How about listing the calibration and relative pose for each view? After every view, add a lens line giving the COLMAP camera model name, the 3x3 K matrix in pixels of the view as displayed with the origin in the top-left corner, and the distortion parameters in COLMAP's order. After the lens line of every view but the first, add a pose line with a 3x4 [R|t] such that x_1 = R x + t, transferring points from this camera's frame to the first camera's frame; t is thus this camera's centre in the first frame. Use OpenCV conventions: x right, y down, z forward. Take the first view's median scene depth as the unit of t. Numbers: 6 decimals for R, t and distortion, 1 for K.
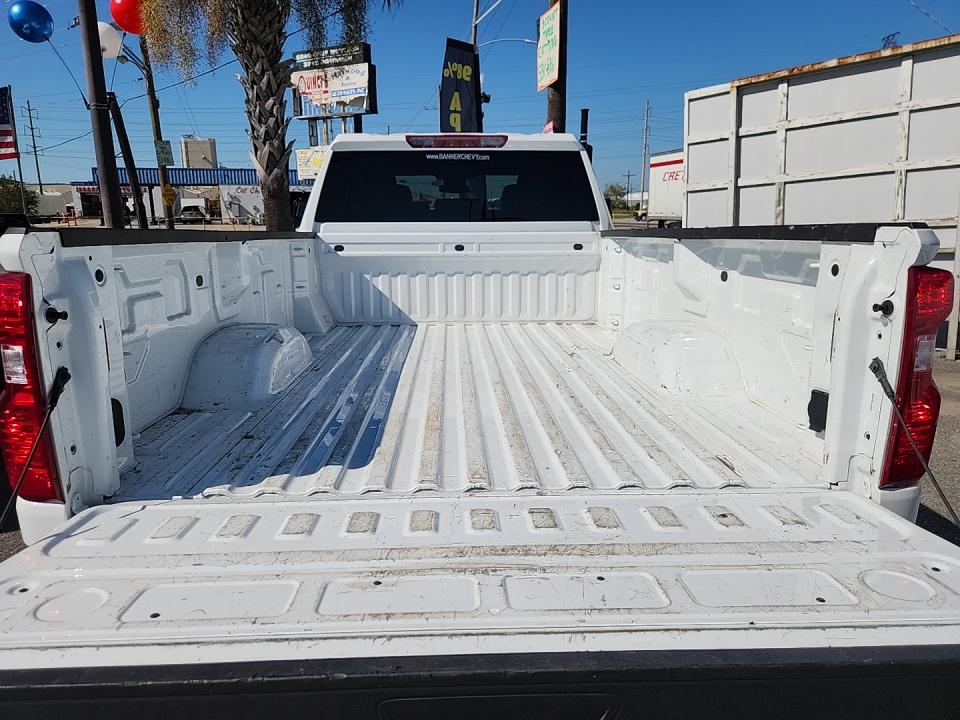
lens RADIAL K [[652.2, 0, 474.8], [0, 652.2, 356.5], [0, 0, 1]] dist [0.044406, -0.036504]
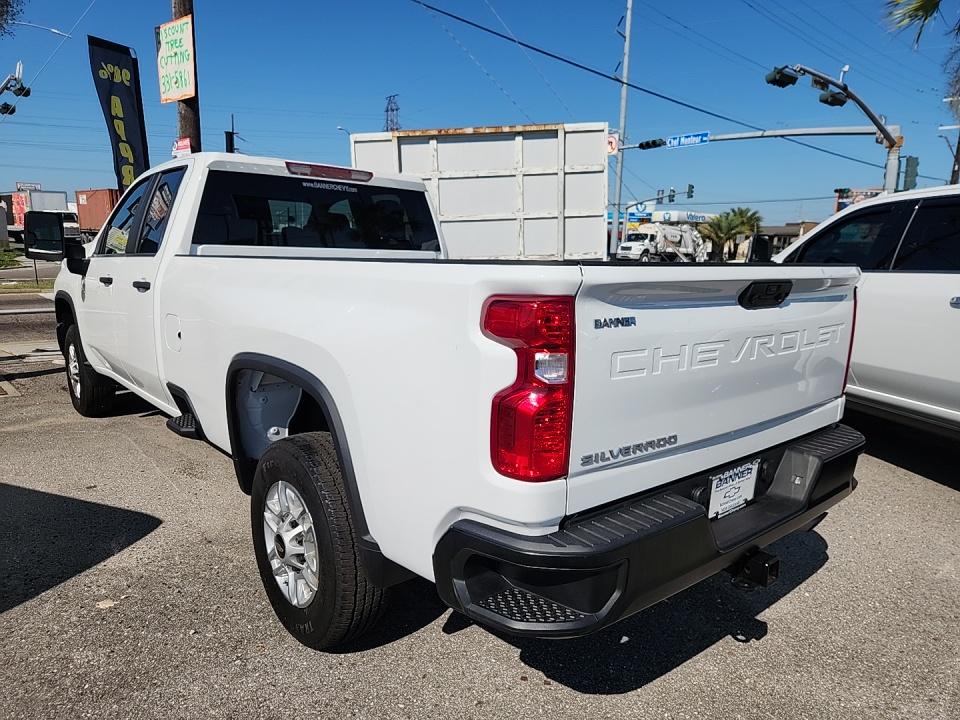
lens RADIAL K [[652.2, 0, 475.7], [0, 652.2, 362.8], [0, 0, 1]] dist [0.044406, -0.036504]
pose [[0.786250, -0.076298, 0.613180, -0.249592], [0.092821, 0.995671, 0.004870, -0.003016], [-0.610897, 0.053087, 0.789928, 0.018185]]
